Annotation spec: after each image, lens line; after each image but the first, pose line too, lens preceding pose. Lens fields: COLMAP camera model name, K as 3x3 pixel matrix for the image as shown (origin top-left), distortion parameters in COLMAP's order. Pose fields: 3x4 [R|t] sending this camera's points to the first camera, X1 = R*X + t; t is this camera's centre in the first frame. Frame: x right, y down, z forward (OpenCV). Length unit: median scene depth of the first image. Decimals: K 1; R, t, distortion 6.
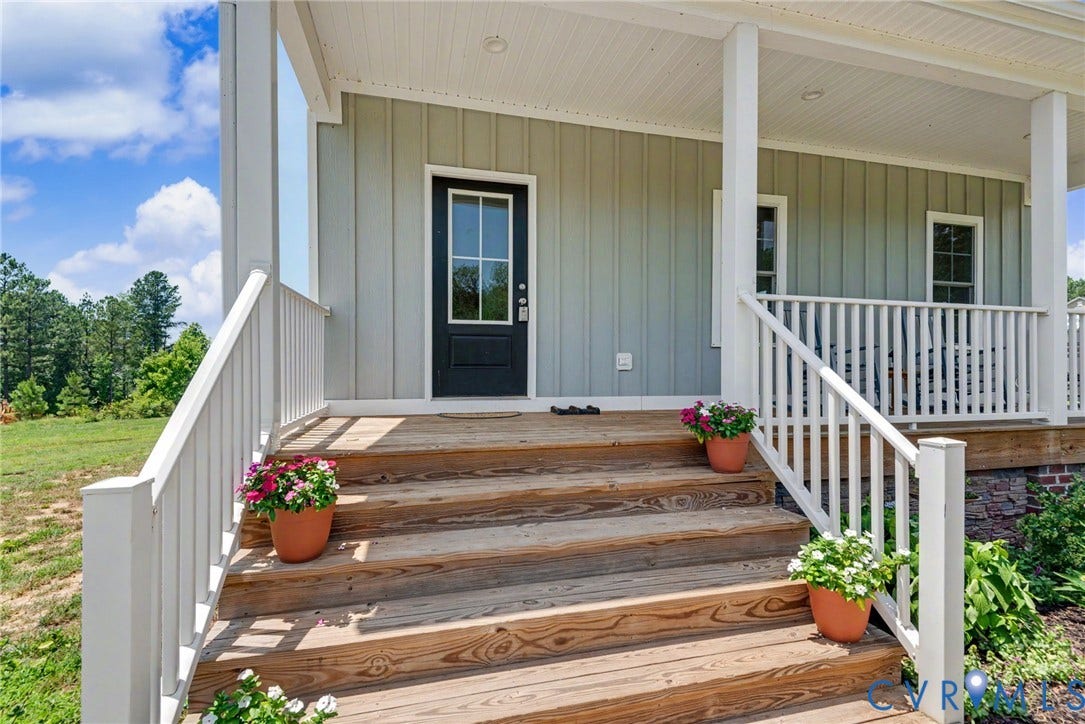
lens RADIAL K [[495.4, 0, 545.9], [0, 495.4, 363.4], [0, 0, 1]] dist [0.037713, -0.018457]
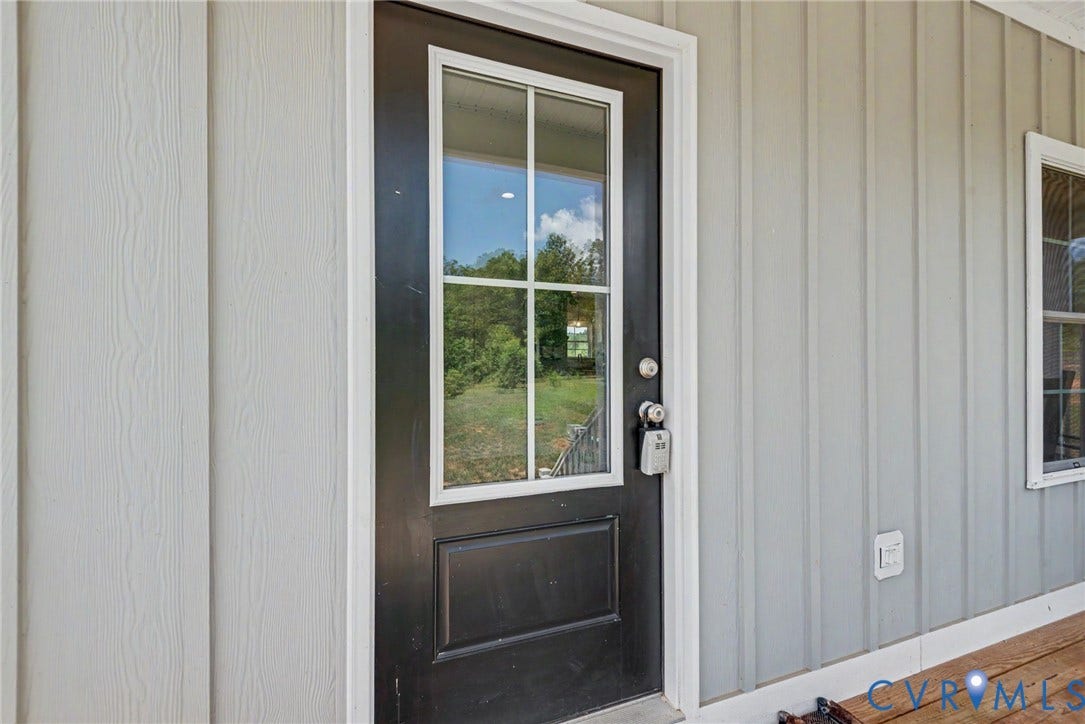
lens RADIAL K [[487.7, 0, 548.3], [0, 487.7, 359.2], [0, 0, 1]] dist [0.001379, 0.000062]
pose [[0.992695, 0.002409, 0.120623, -0.155712], [-0.002226, 0.999996, -0.001649, -0.161184], [-0.120626, 0.001369, 0.992697, 0.685962]]
